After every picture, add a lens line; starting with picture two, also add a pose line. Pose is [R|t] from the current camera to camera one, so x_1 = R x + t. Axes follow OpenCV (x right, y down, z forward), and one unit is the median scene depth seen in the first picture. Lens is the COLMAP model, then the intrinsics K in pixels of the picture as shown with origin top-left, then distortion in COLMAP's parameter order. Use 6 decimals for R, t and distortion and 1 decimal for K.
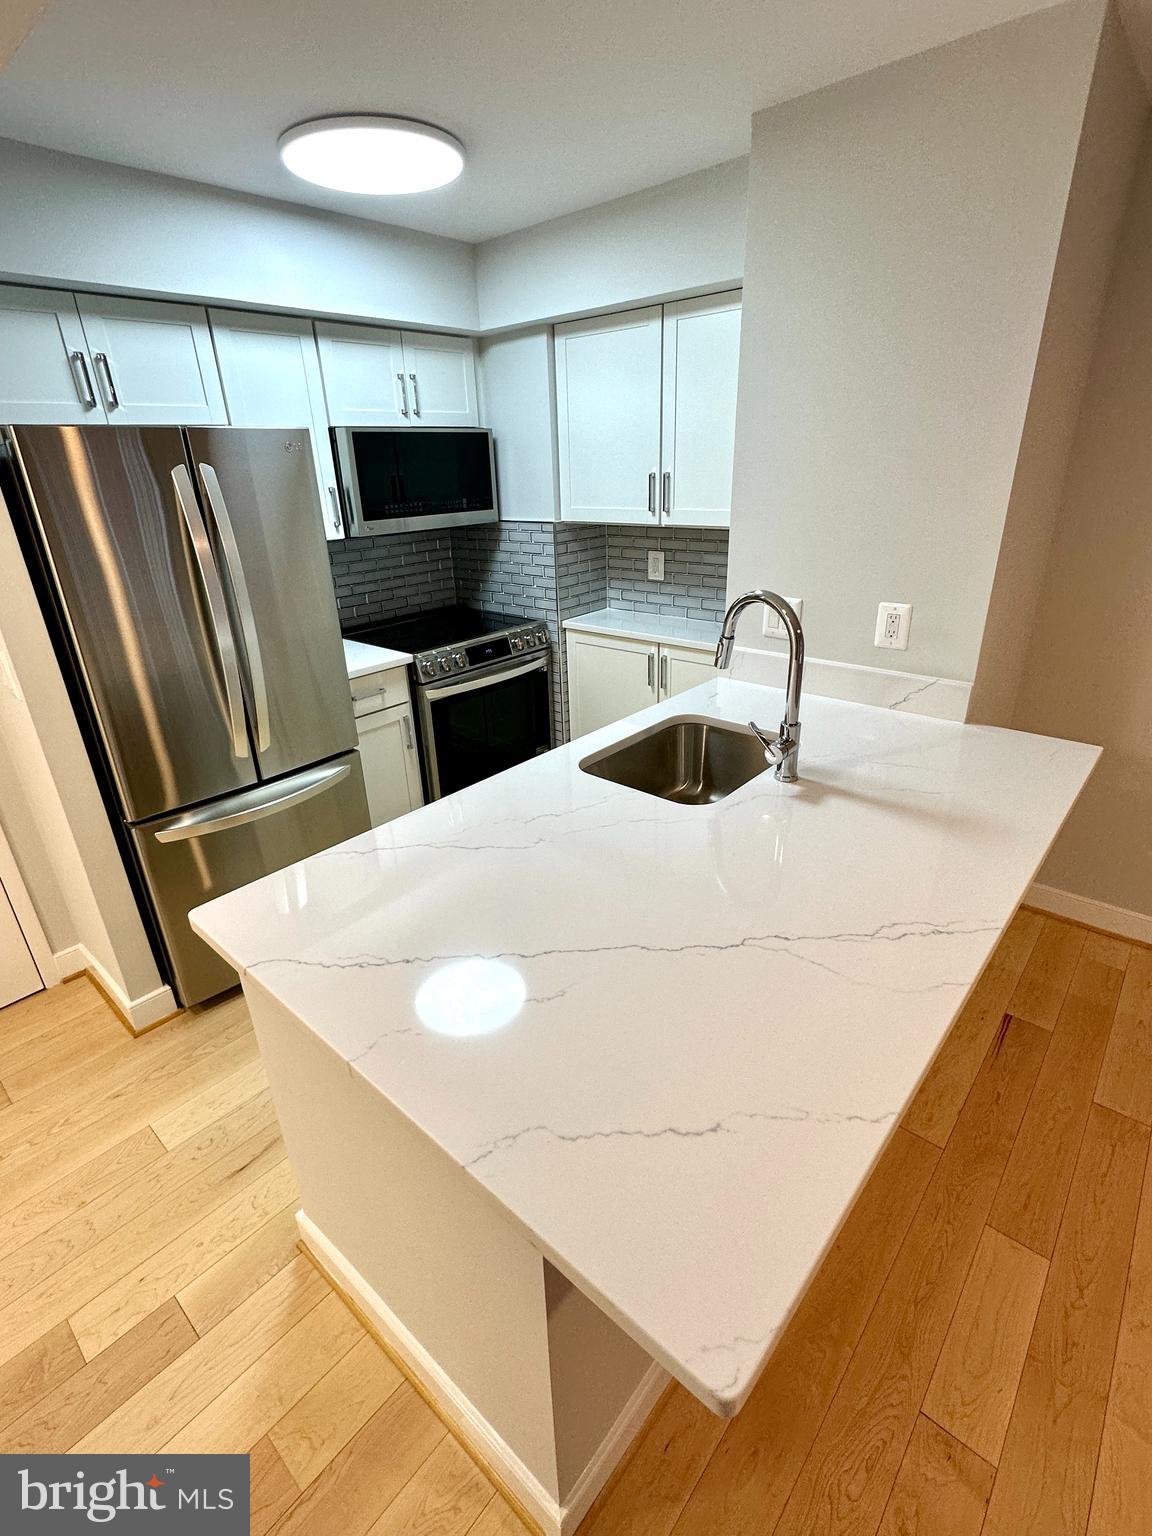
lens RADIAL K [[719.8, 0, 576.0], [0, 719.8, 768.0], [0, 0, 1]] dist [-0.005588, 0.000221]
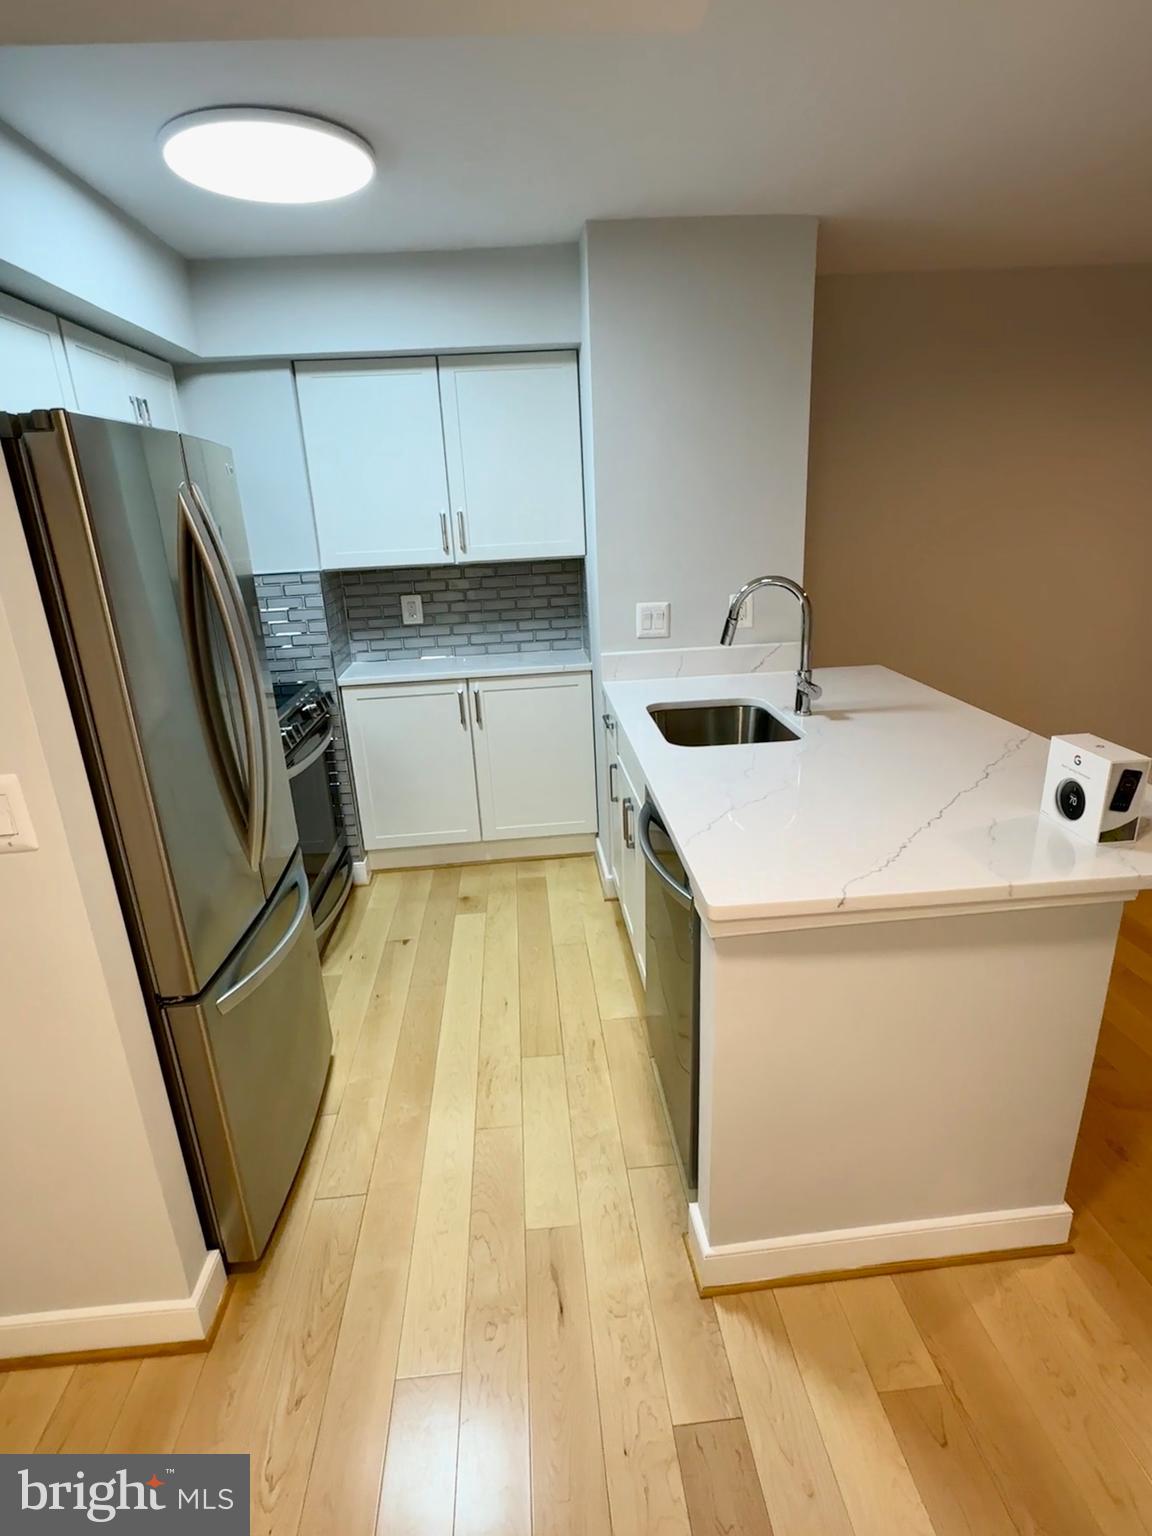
lens RADIAL K [[792.0, 0, 576.0], [0, 792.0, 768.0], [0, 0, 1]] dist [-0.002962, -0.000185]
pose [[0.697746, -0.226051, 0.679744, -0.587607], [0.305871, 0.952069, 0.002641, -0.013745], [-0.647760, 0.206071, 0.733445, 0.131961]]
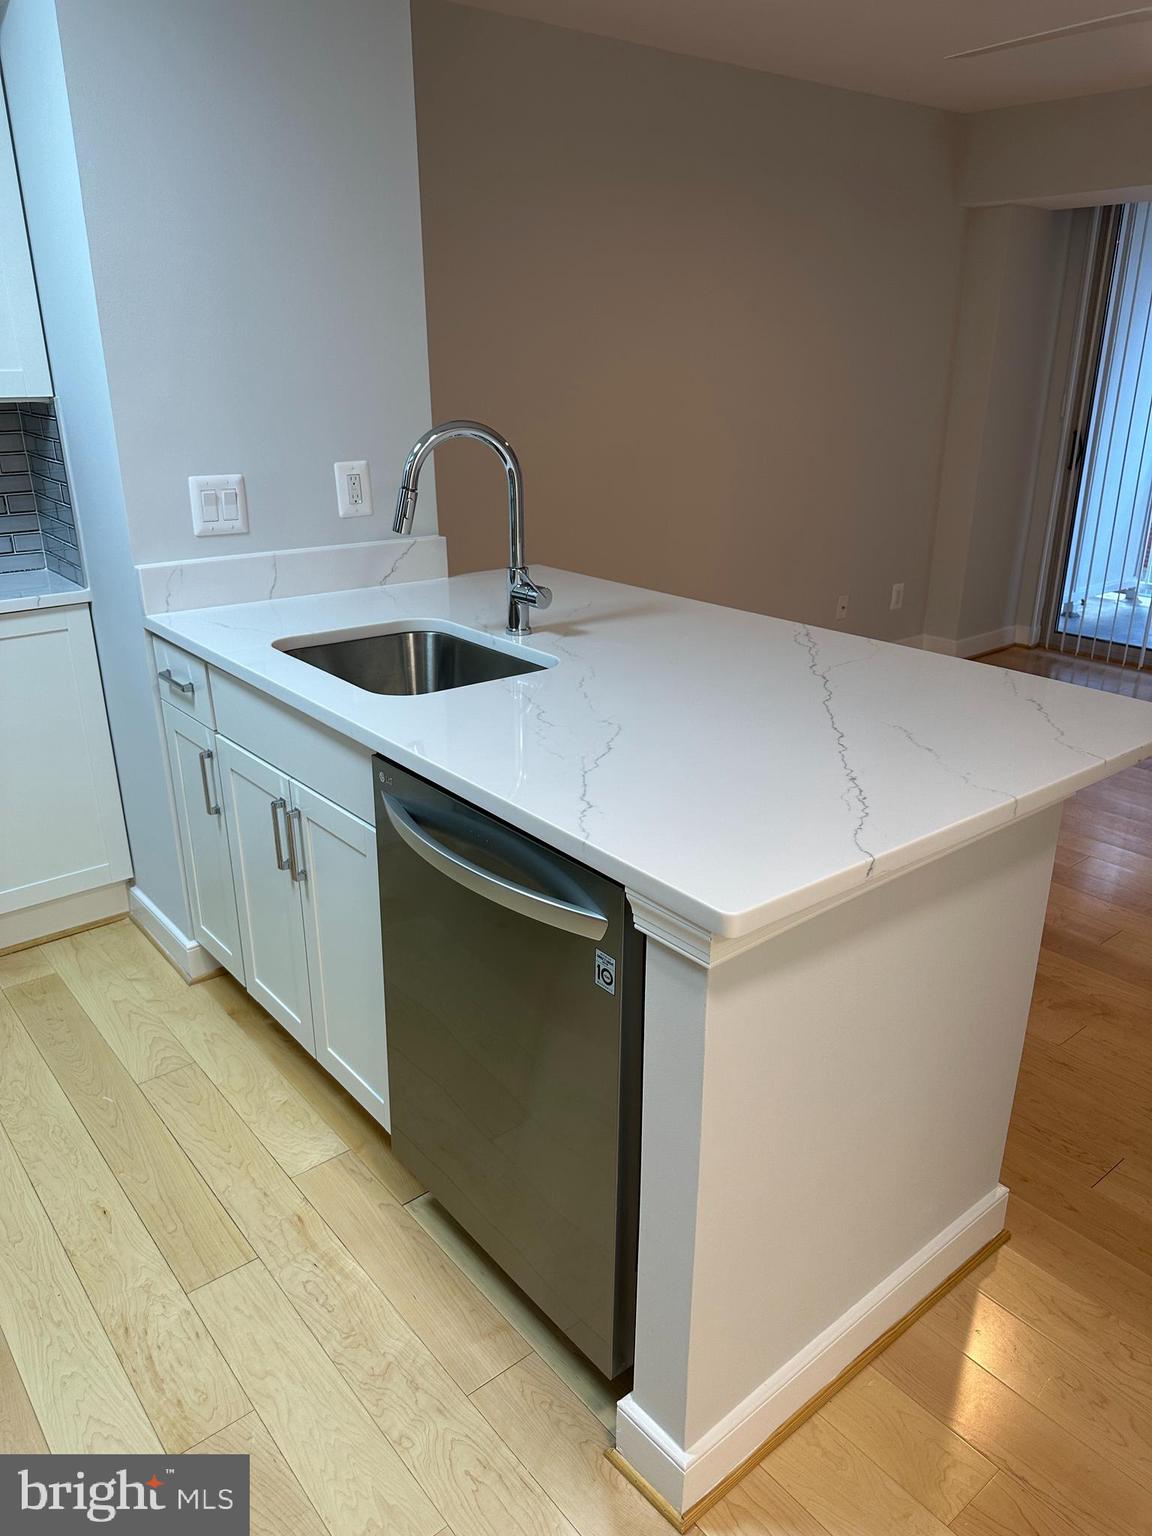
lens RADIAL K [[1077.7, 0, 576.4], [0, 1077.7, 783.8], [0, 0, 1]] dist [0.049263, -0.072782]
pose [[0.164582, -0.328247, 0.930143, -0.584030], [0.386435, 0.889077, 0.245378, -0.070771], [-0.907513, 0.319055, 0.273172, 0.368958]]
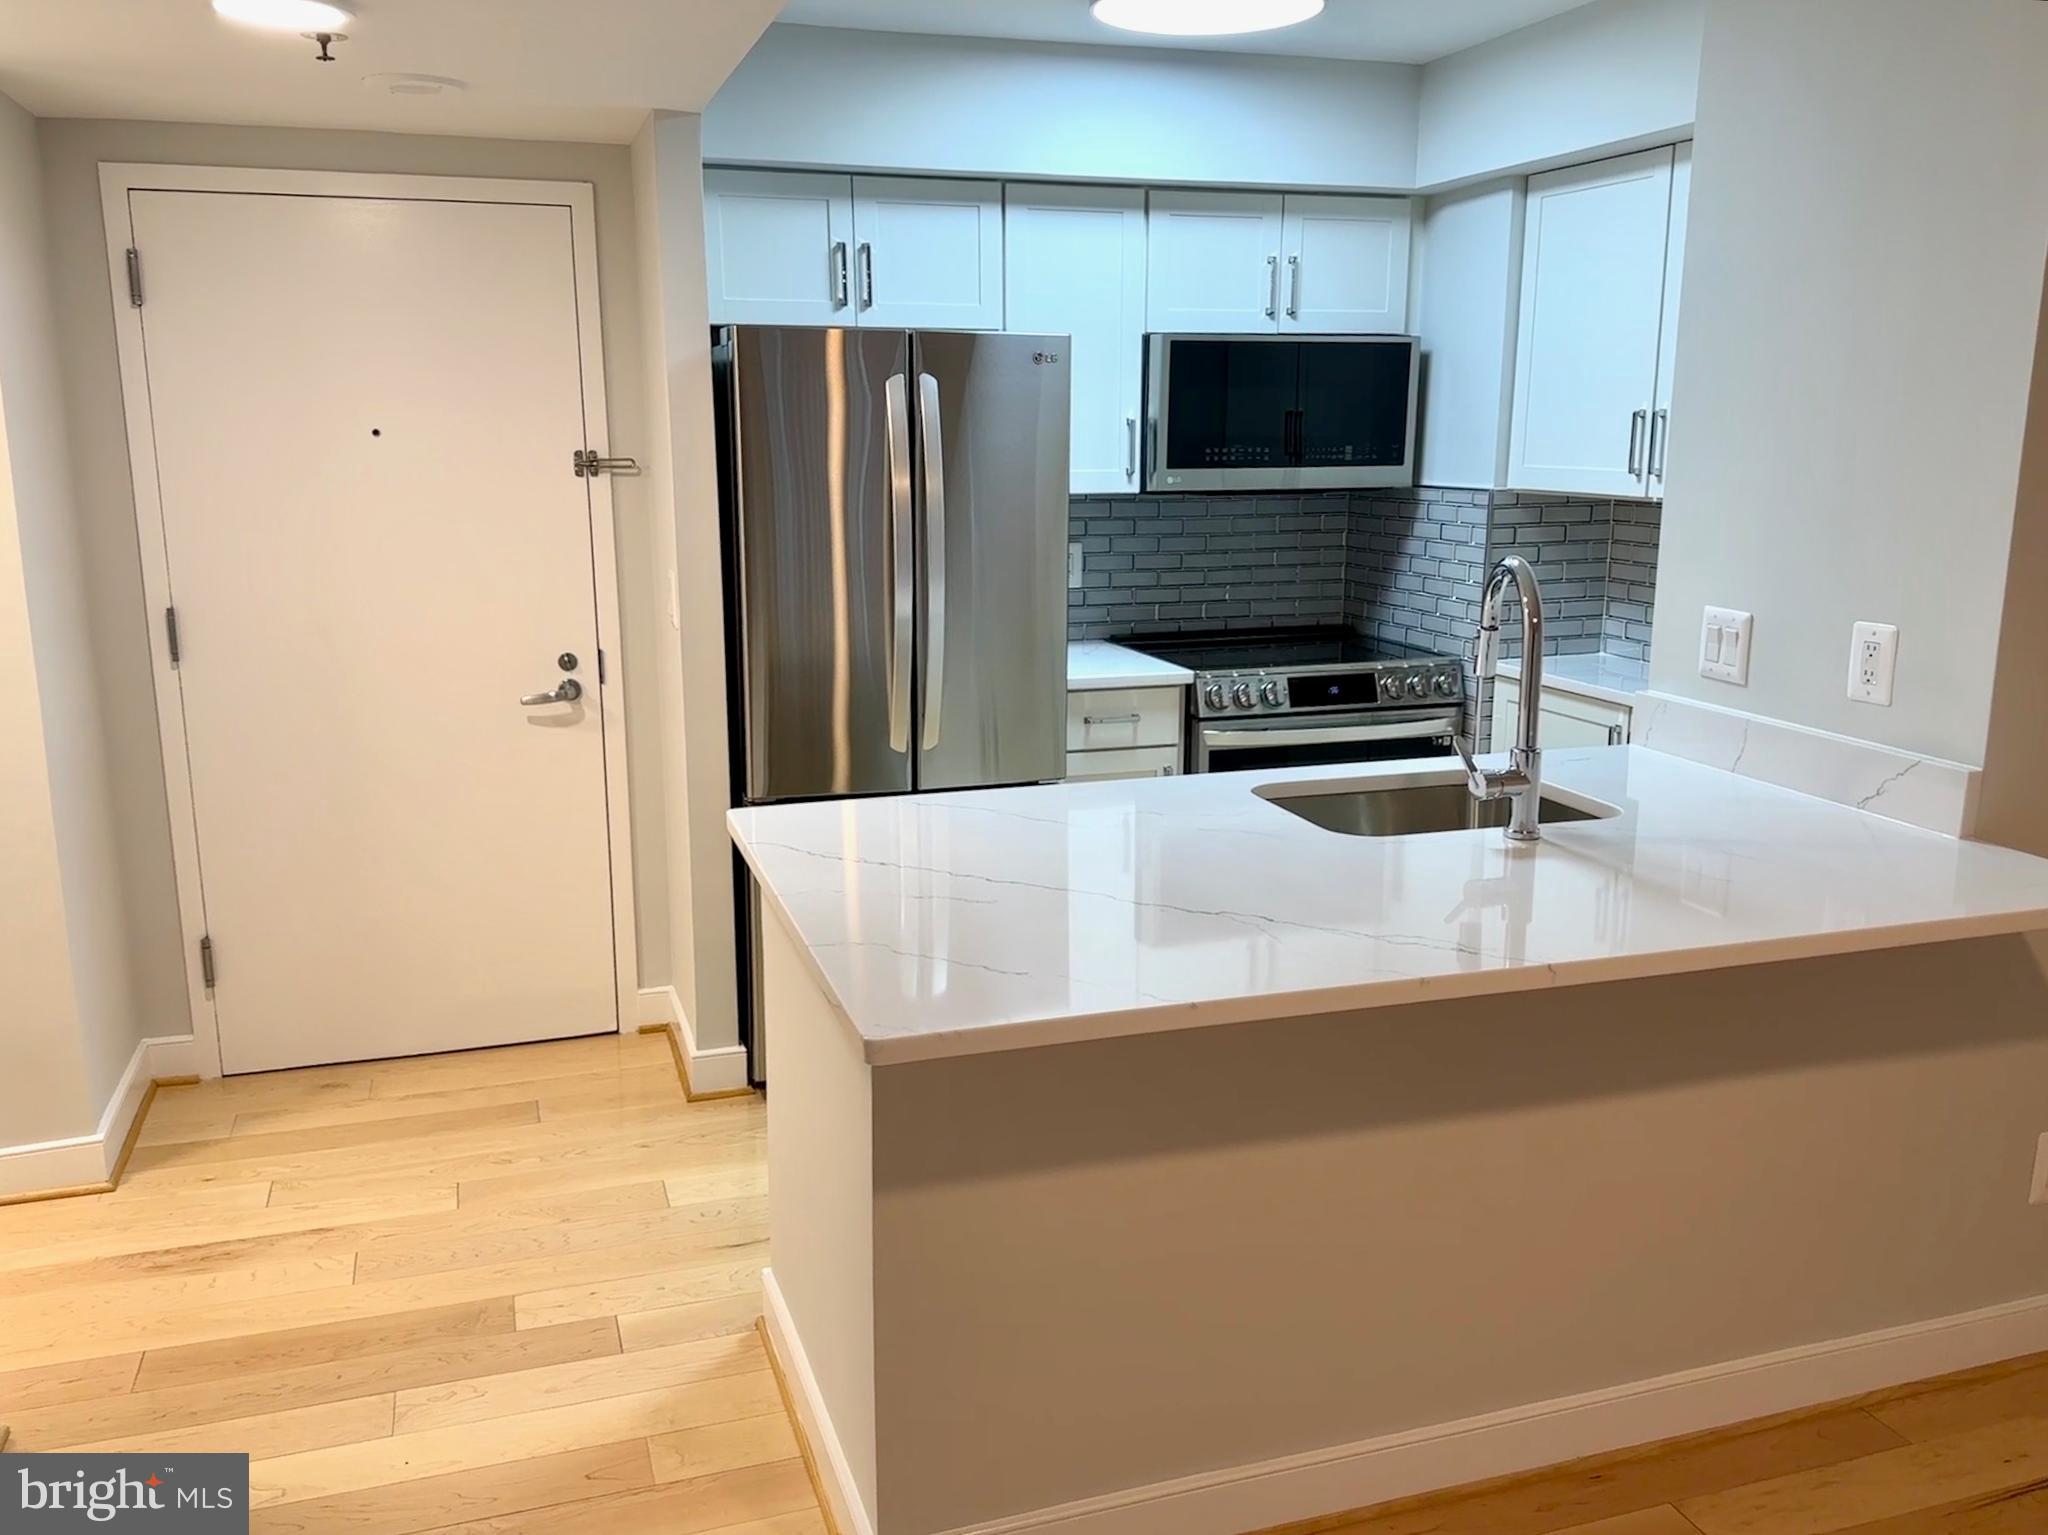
lens RADIAL K [[1670.5, 0, 1024.0], [0, 1670.5, 767.5], [0, 0, 1]] dist [0.186269, -0.402651]
pose [[0.859971, 0.136570, -0.491730, 0.381898], [-0.228193, 0.964744, -0.131138, 0.152011], [0.456484, 0.224984, 0.860816, -0.323756]]
